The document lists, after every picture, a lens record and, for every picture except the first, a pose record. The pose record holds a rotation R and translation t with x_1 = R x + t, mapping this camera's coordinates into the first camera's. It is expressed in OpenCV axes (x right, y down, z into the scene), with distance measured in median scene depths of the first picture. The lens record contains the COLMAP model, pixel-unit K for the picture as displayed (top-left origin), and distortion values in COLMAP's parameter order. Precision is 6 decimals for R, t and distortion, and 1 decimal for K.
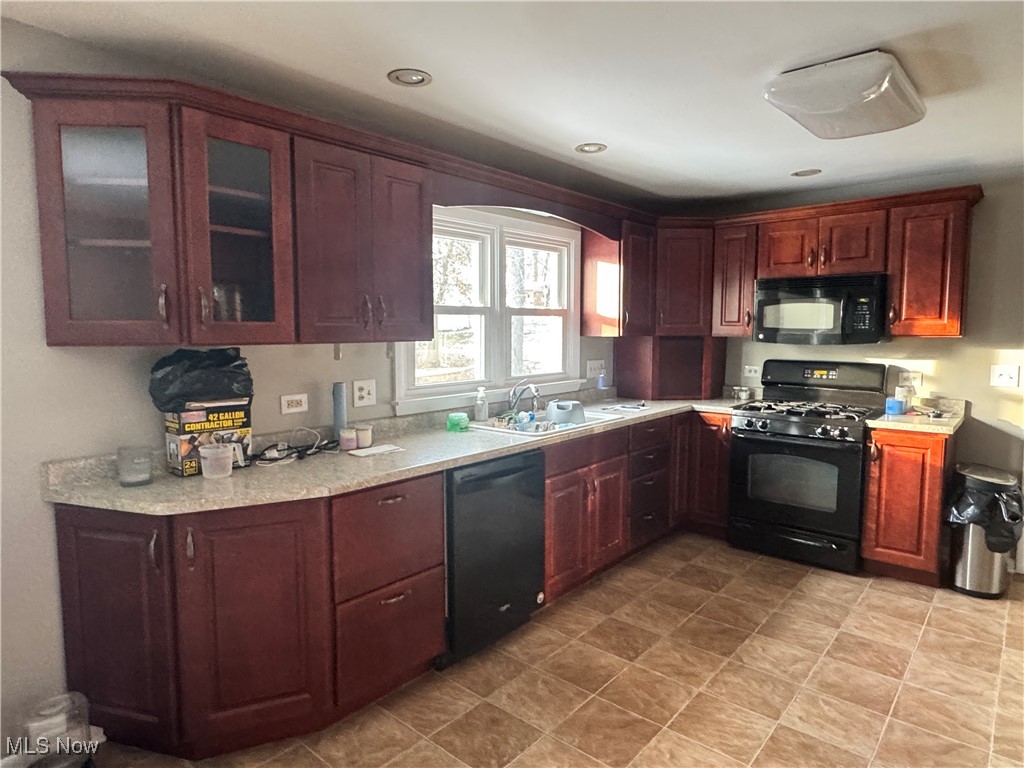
lens RADIAL K [[642.5, 0, 480.7], [0, 642.5, 386.6], [0, 0, 1]] dist [-0.003823, -0.000175]
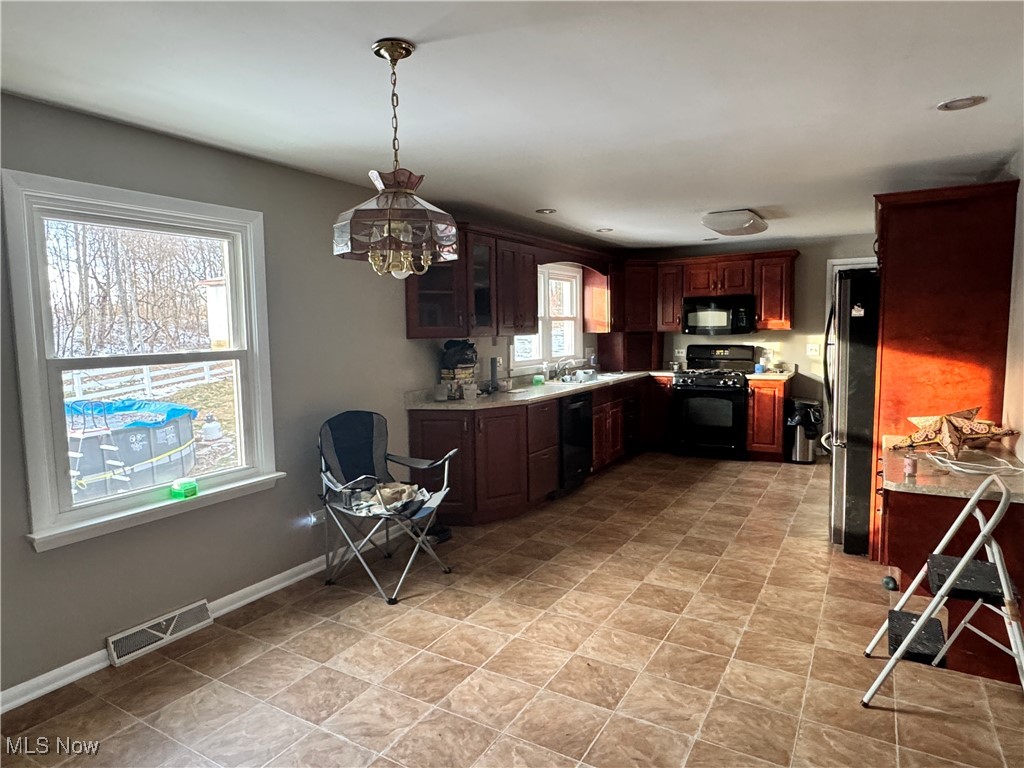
lens RADIAL K [[642.5, 0, 480.7], [0, 642.5, 386.6], [0, 0, 1]] dist [-0.003823, -0.000175]
pose [[0.986838, -0.029658, 0.158969, -0.425077], [0.029908, 0.999552, 0.000815, 0.057968], [-0.158922, 0.003950, 0.987283, -0.668883]]
